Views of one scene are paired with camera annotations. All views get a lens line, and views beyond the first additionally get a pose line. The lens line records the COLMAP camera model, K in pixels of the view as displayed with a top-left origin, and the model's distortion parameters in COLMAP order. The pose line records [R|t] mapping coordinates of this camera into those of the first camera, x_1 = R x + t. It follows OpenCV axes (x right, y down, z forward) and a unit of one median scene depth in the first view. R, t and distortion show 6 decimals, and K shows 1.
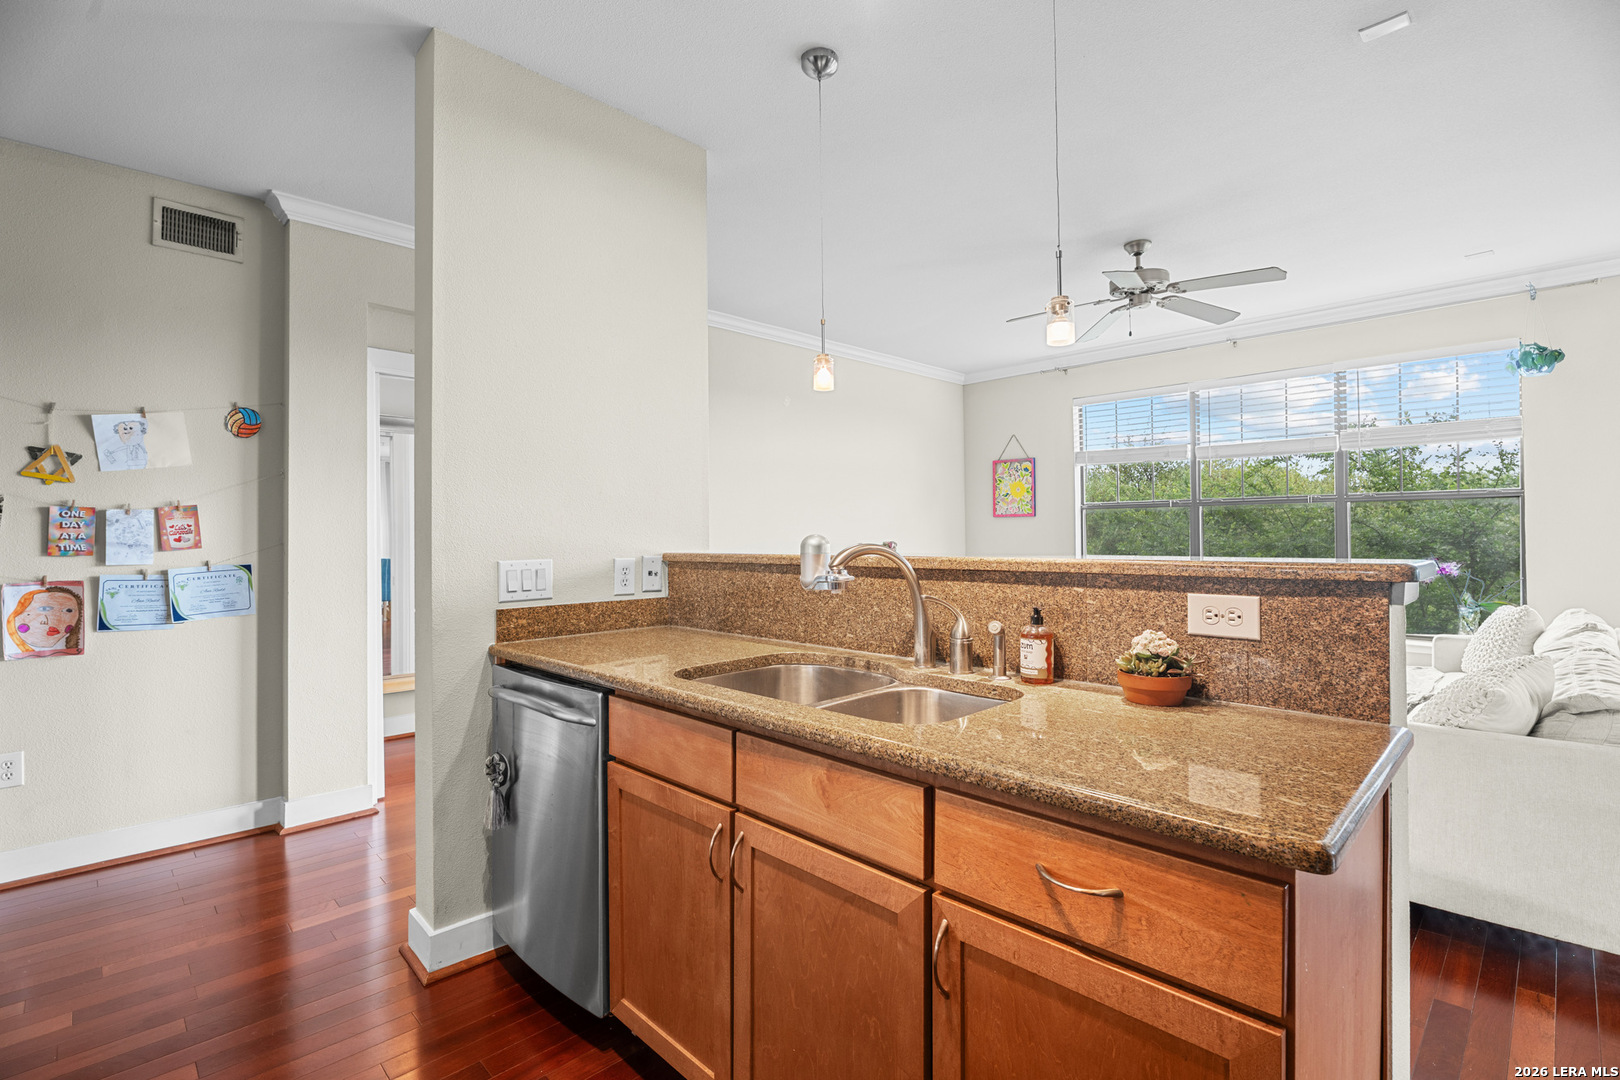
lens RADIAL K [[746.9, 0, 807.0], [0, 746.9, 527.7], [0, 0, 1]] dist [-0.012715, 0.000037]
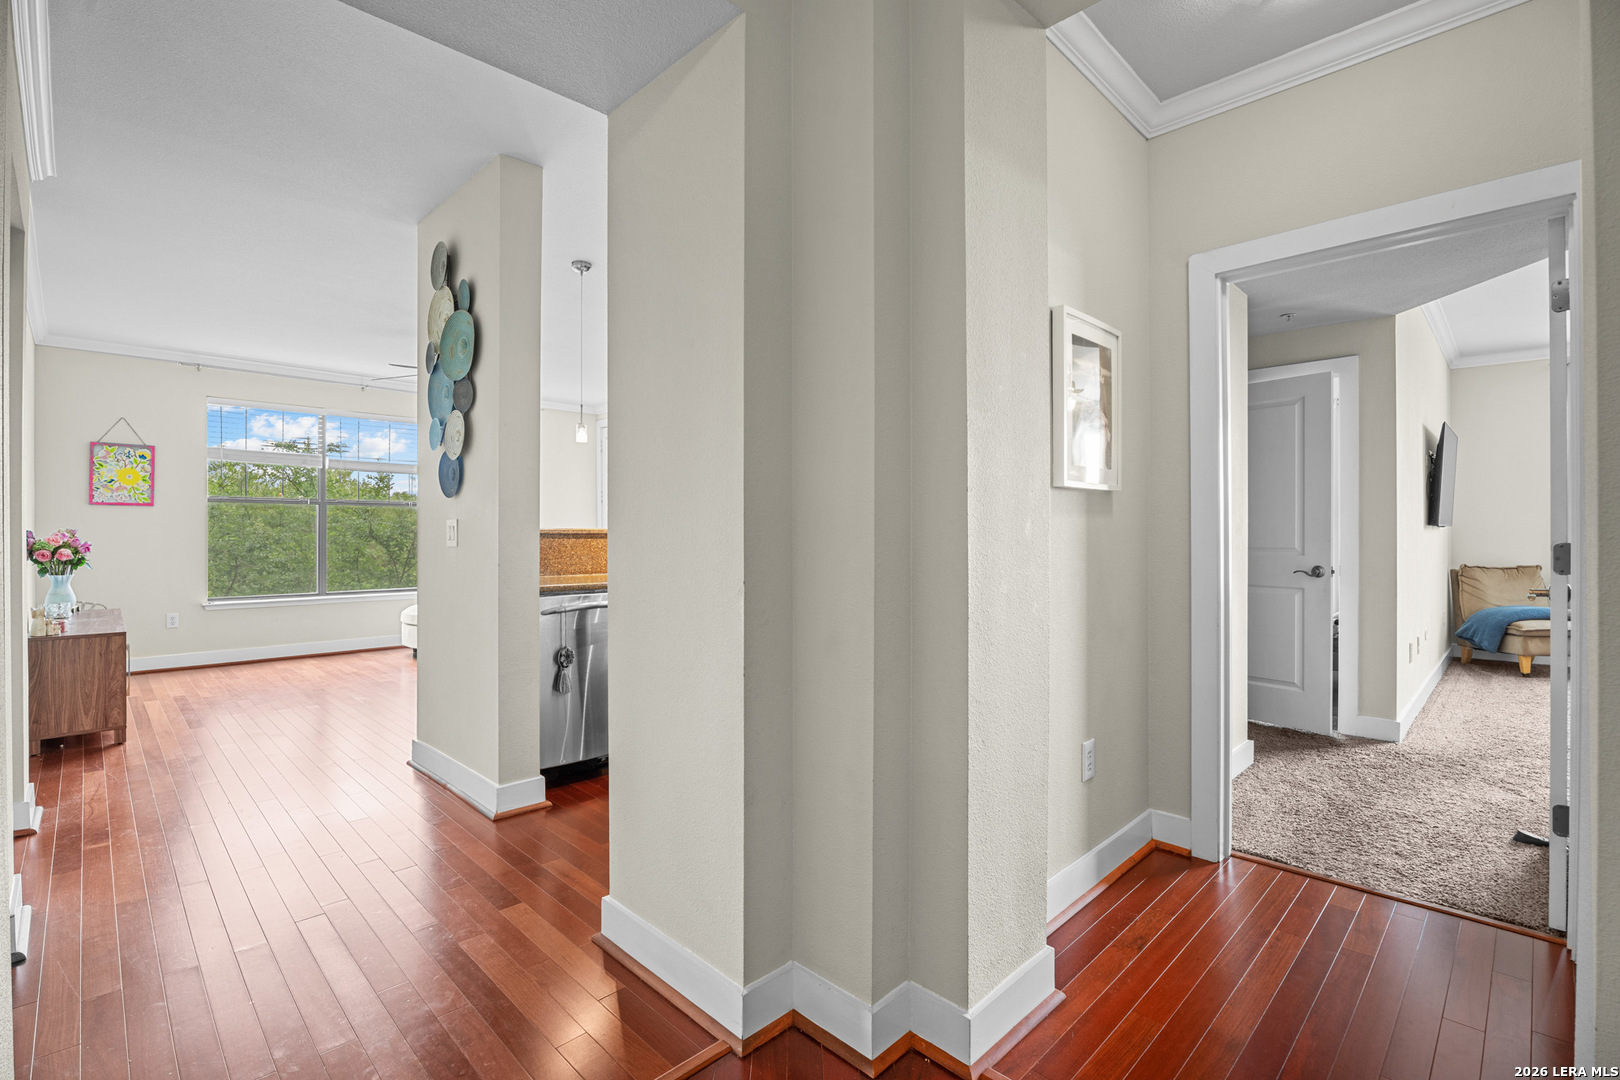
lens RADIAL K [[739.4, 0, 816.8], [0, 739.4, 529.7], [0, 0, 1]] dist [-0.019621, -0.000265]
pose [[-0.006667, 0.011482, 0.999912, -2.383802], [-0.009655, 0.999887, -0.011546, 0.067515], [-0.999931, -0.009731, -0.006556, 0.511263]]
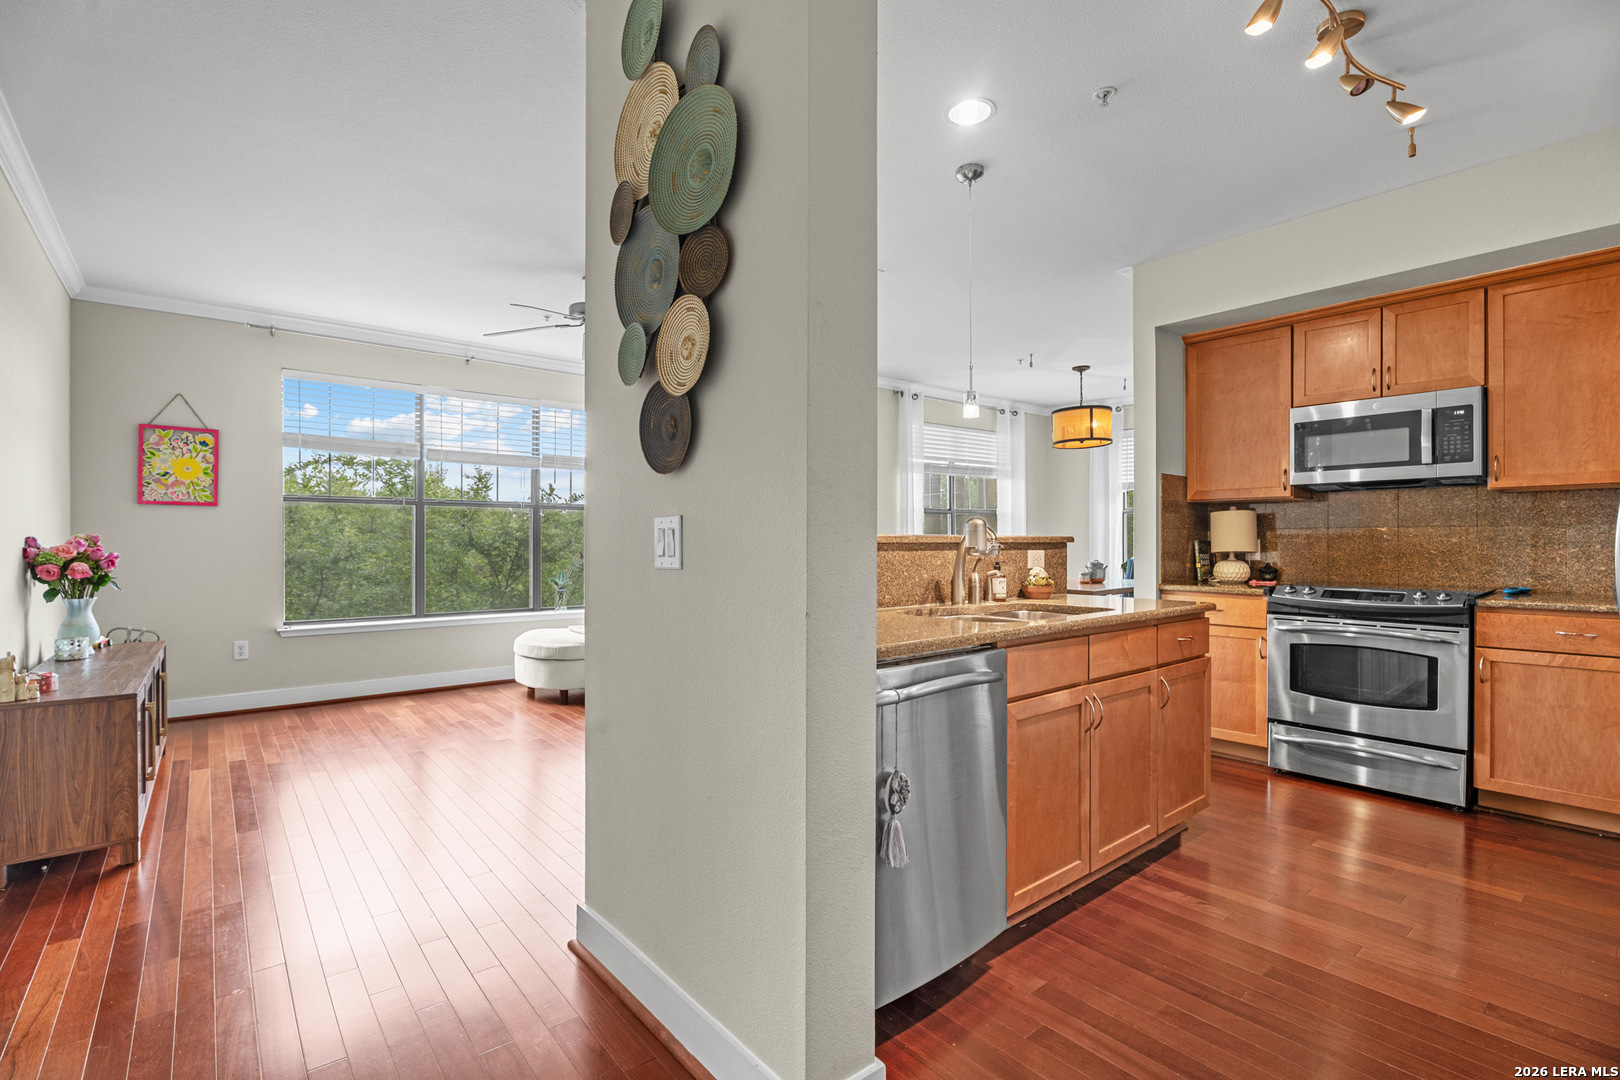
lens RADIAL K [[738.2, 0, 810.0], [0, 738.2, 540.0], [0, 0, 1]] dist [-0.009375, -0.005200]
pose [[0.094796, 0.008297, 0.995462, -1.423039], [-0.011964, 0.999903, -0.007195, 0.065638], [-0.995425, -0.011227, 0.094886, 1.170752]]
